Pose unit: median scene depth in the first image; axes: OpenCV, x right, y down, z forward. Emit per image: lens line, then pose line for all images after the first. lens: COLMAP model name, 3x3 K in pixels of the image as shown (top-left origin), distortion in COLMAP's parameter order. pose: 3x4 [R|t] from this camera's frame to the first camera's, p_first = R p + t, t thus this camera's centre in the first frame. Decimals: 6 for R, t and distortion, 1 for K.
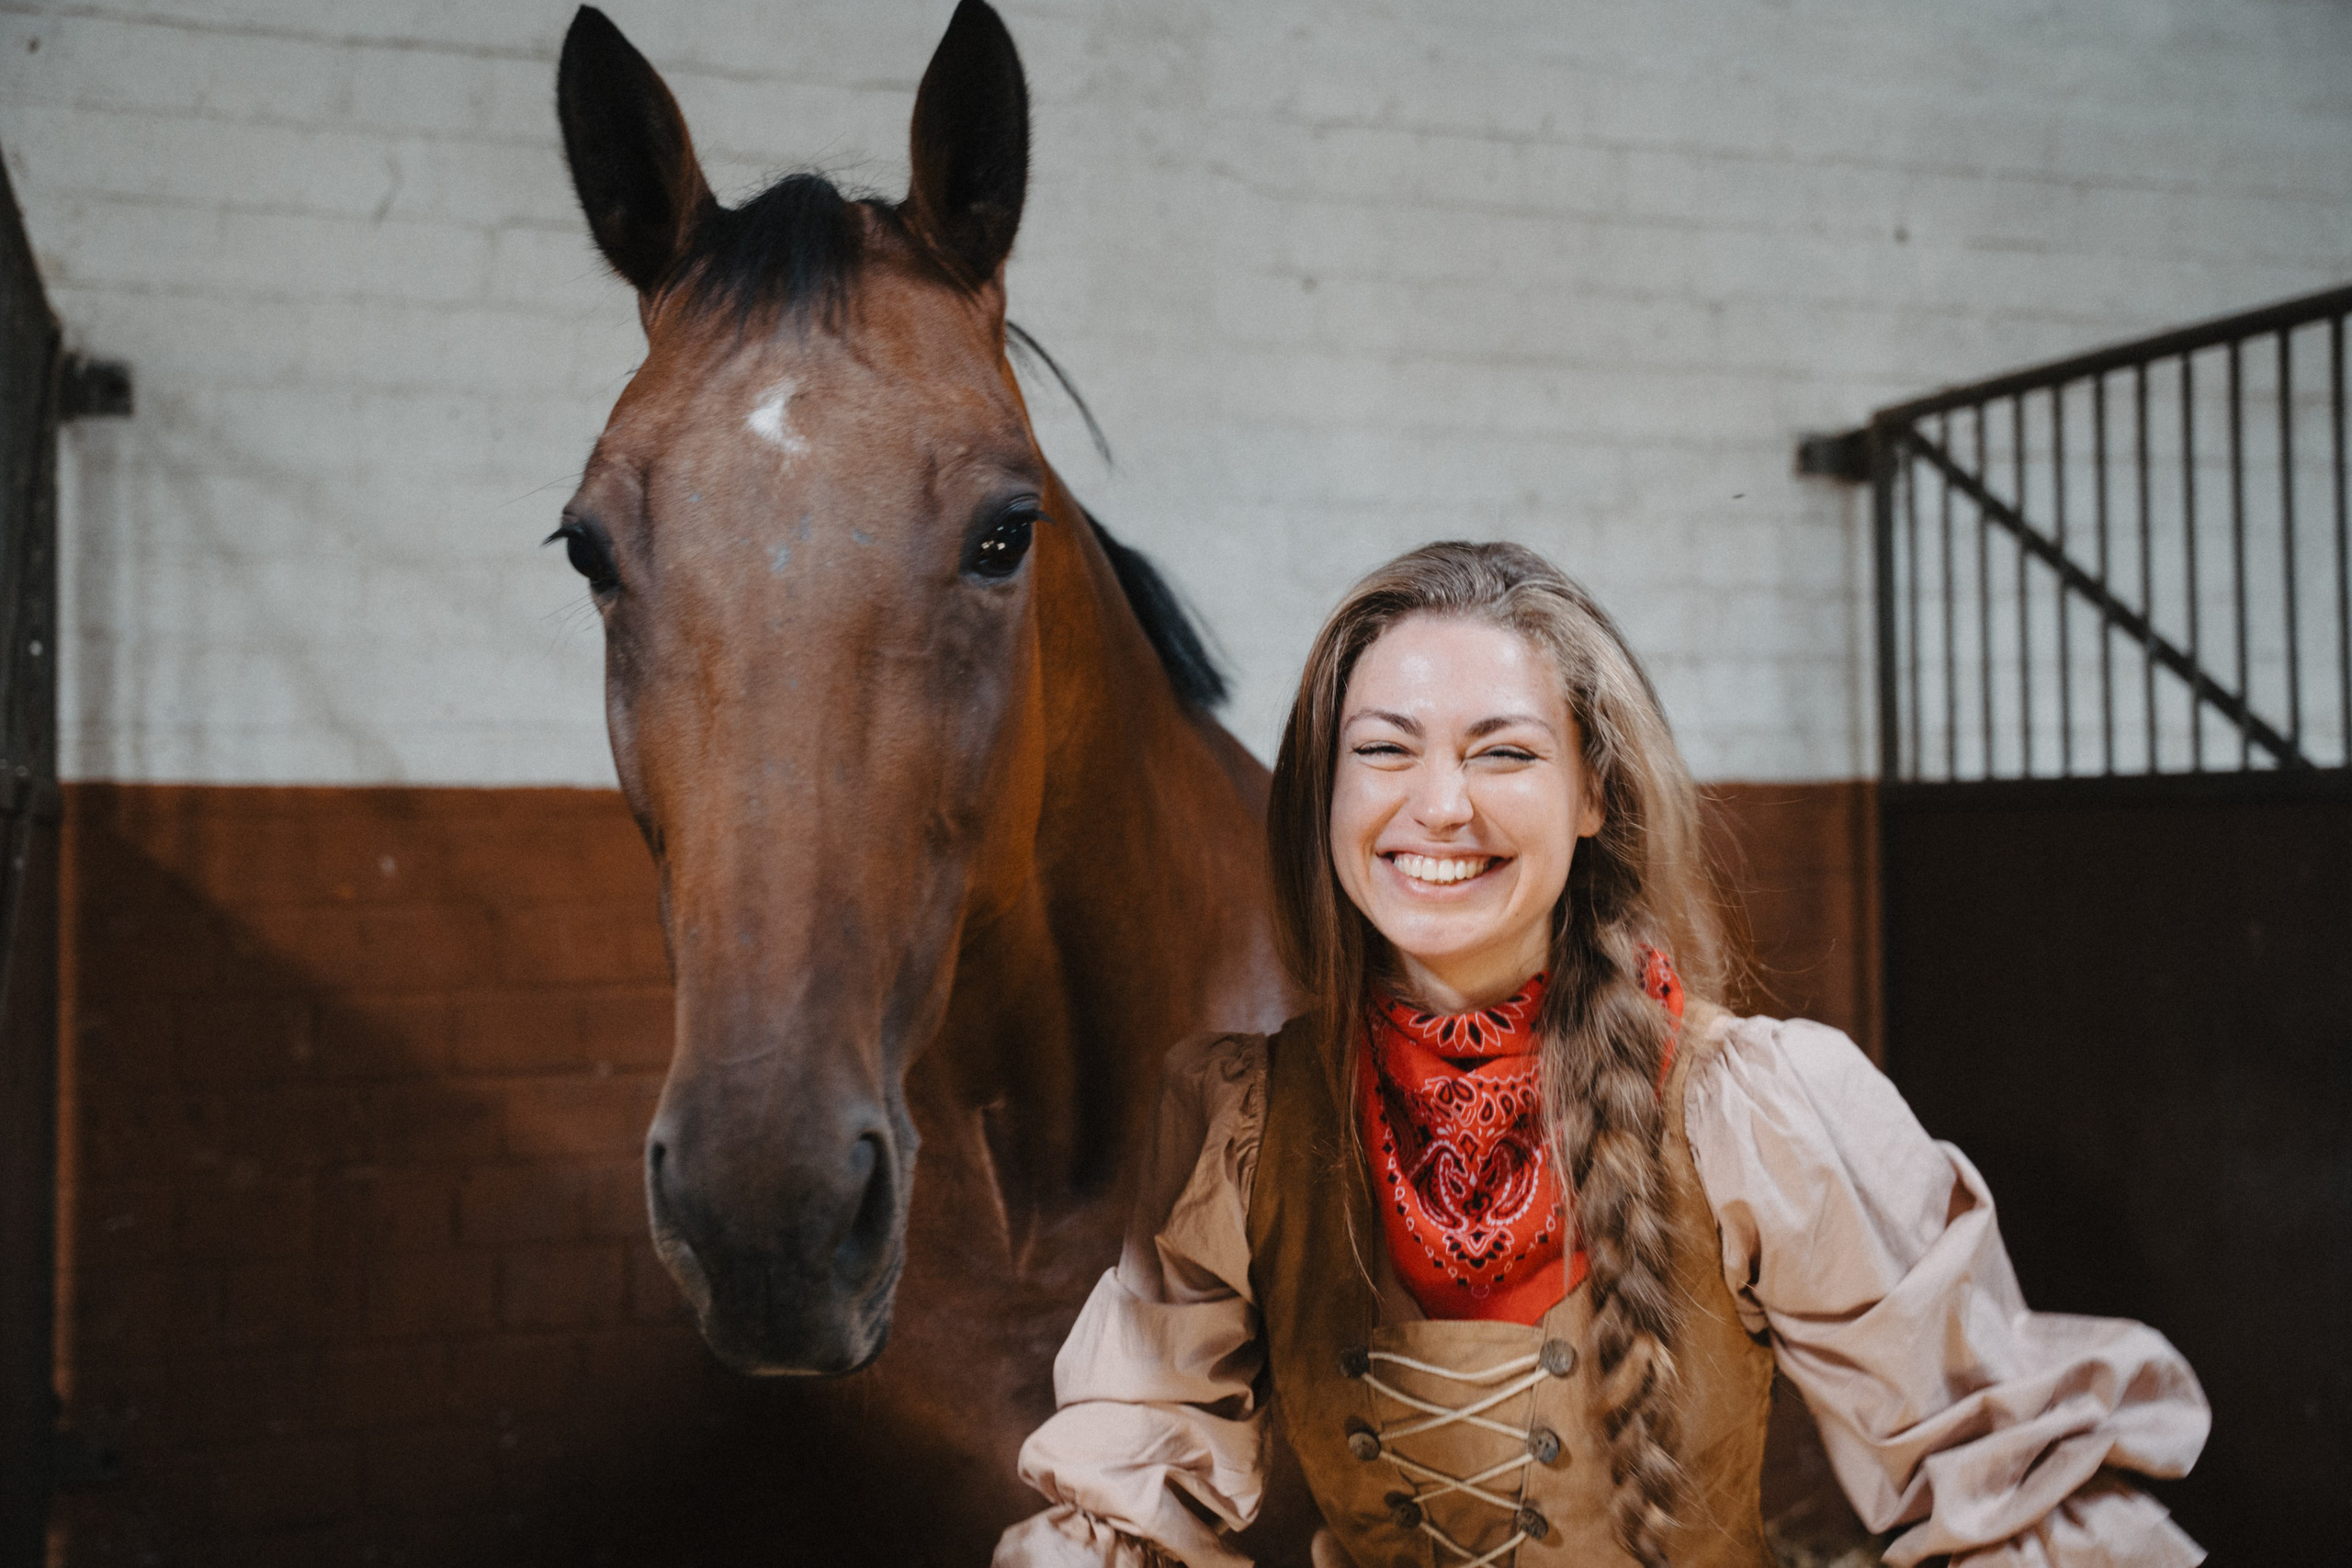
lens RADIAL K [[2685.9, 0, 1164.1], [0, 2685.9, 786.7], [0, 0, 1]] dist [0.023875, 0.000000]
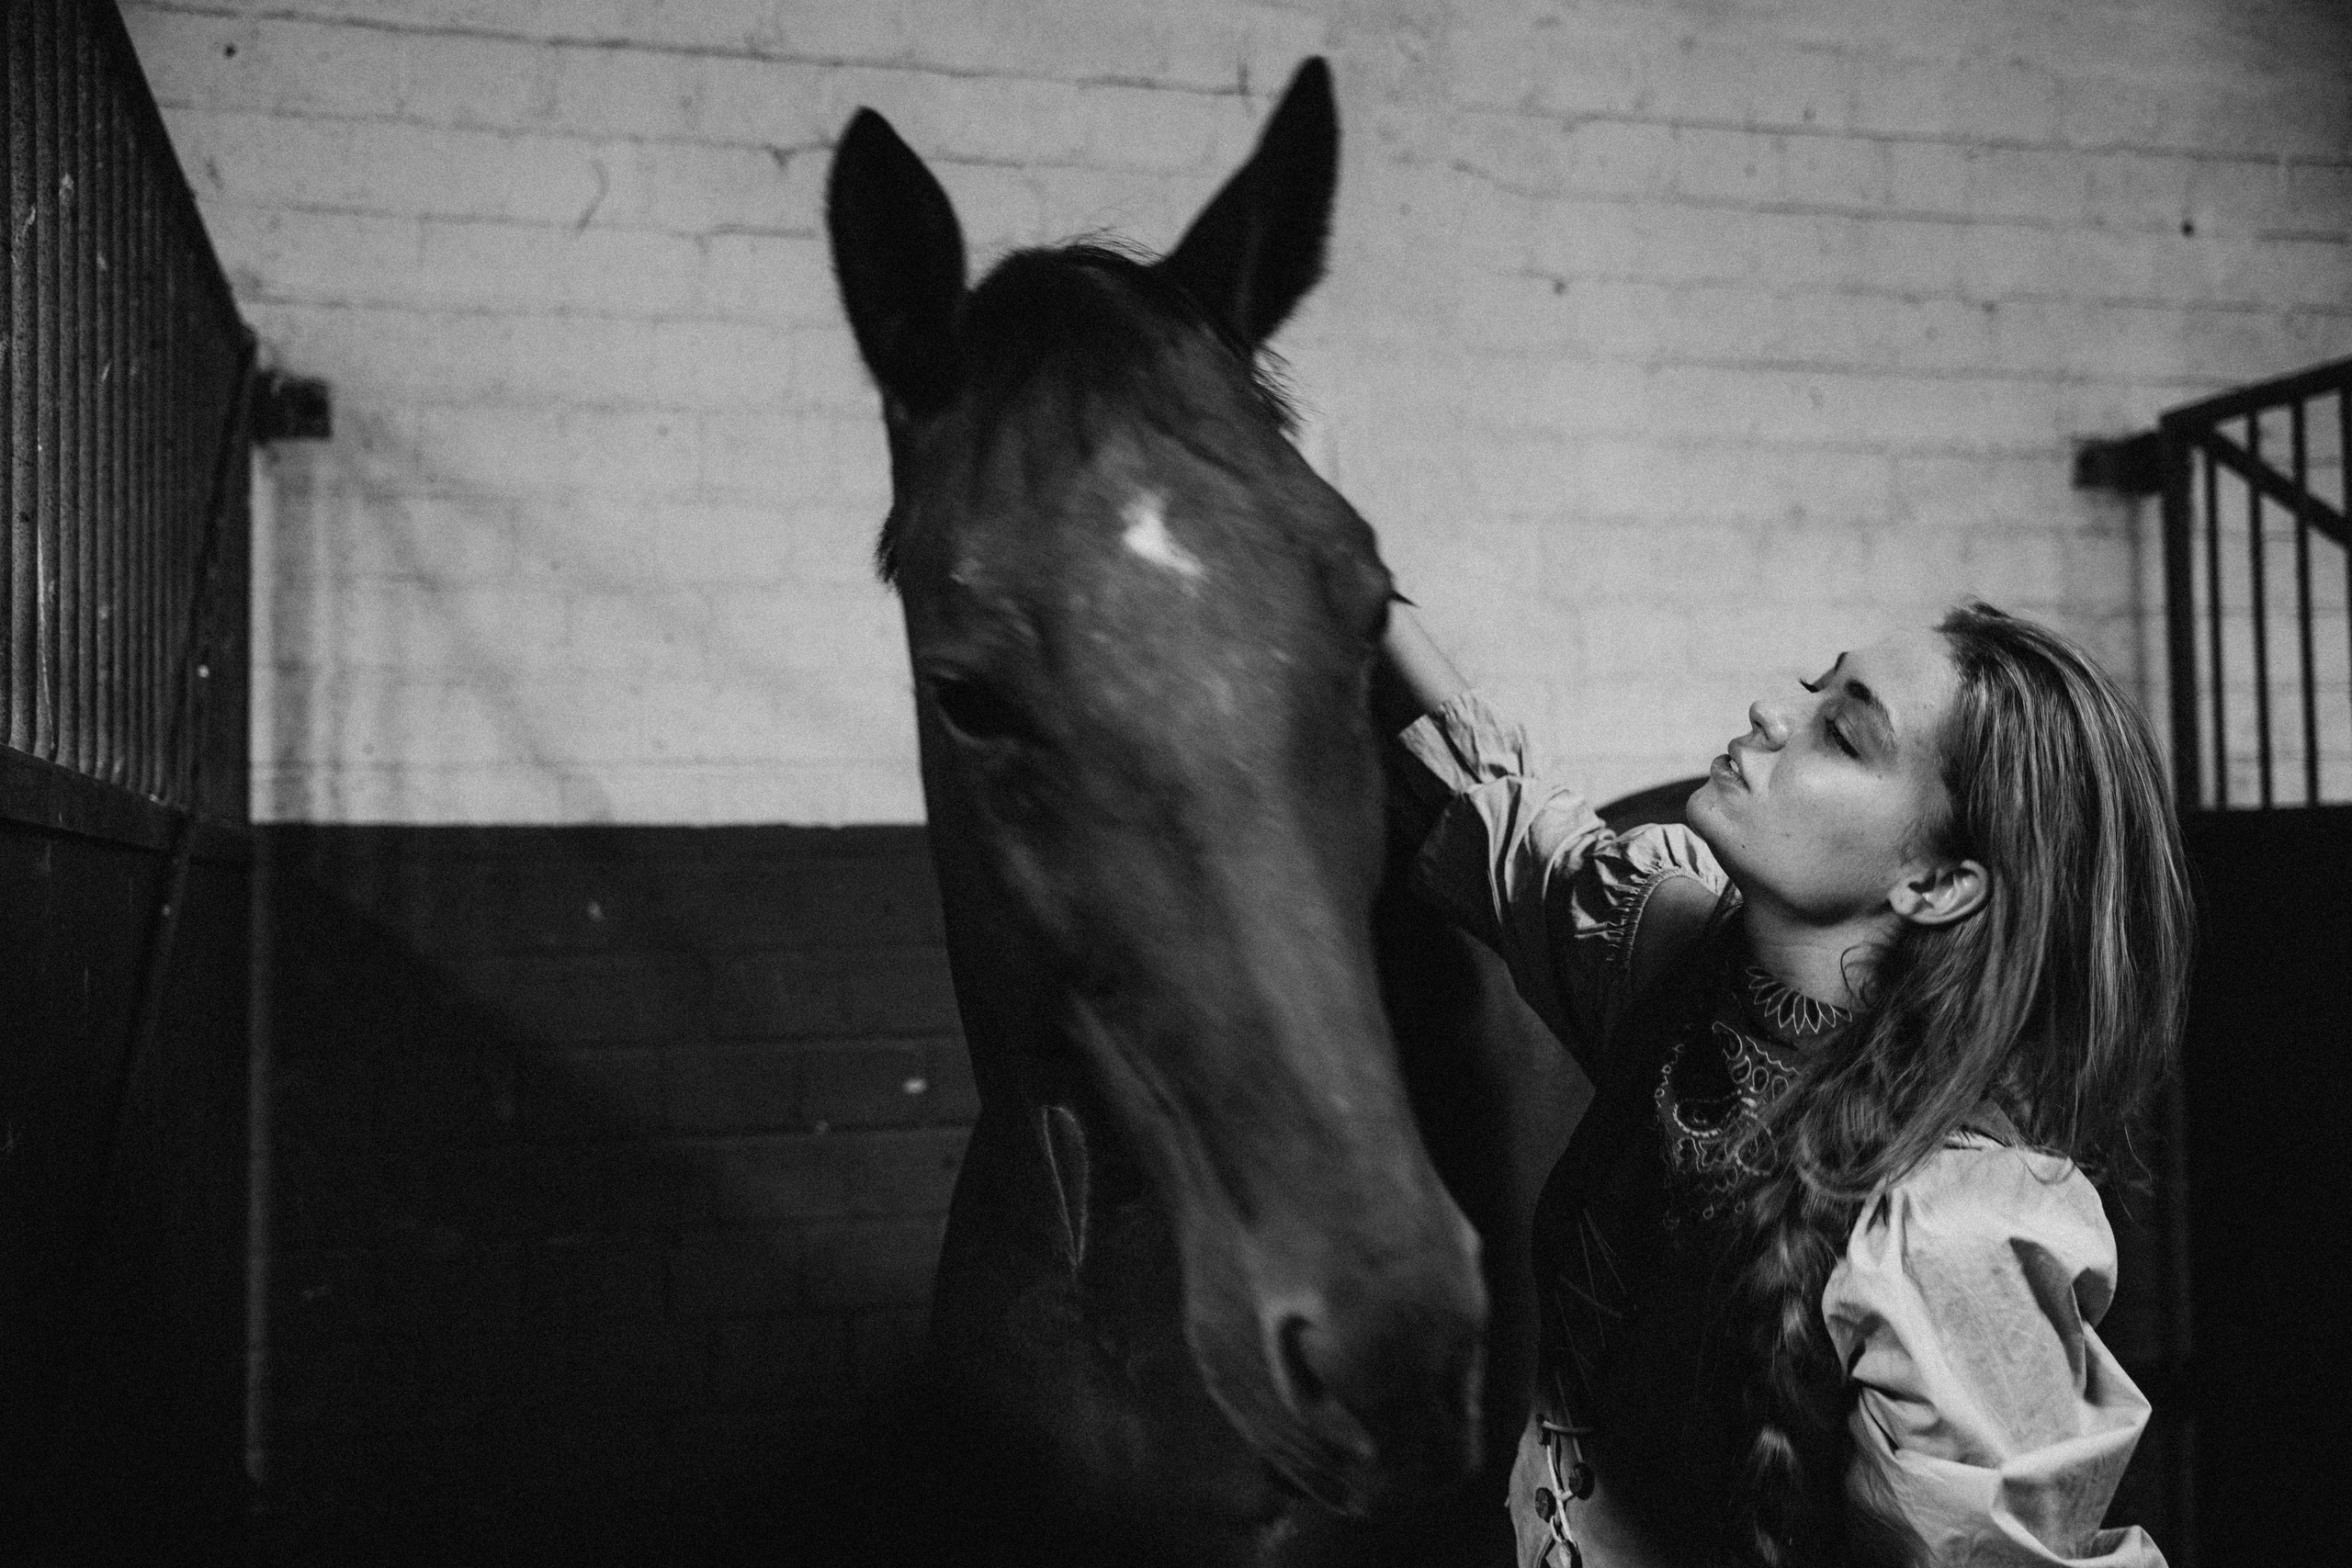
lens RADIAL K [[2551.1, 0, 1180.7], [0, 2551.1, 768.5], [0, 0, 1]] dist [0.005195, 0.000000]
pose [[0.999089, -0.008553, -0.041808, -0.045989], [0.007357, 0.999561, -0.028690, 0.006632], [0.042035, 0.028357, 0.998714, 0.116787]]
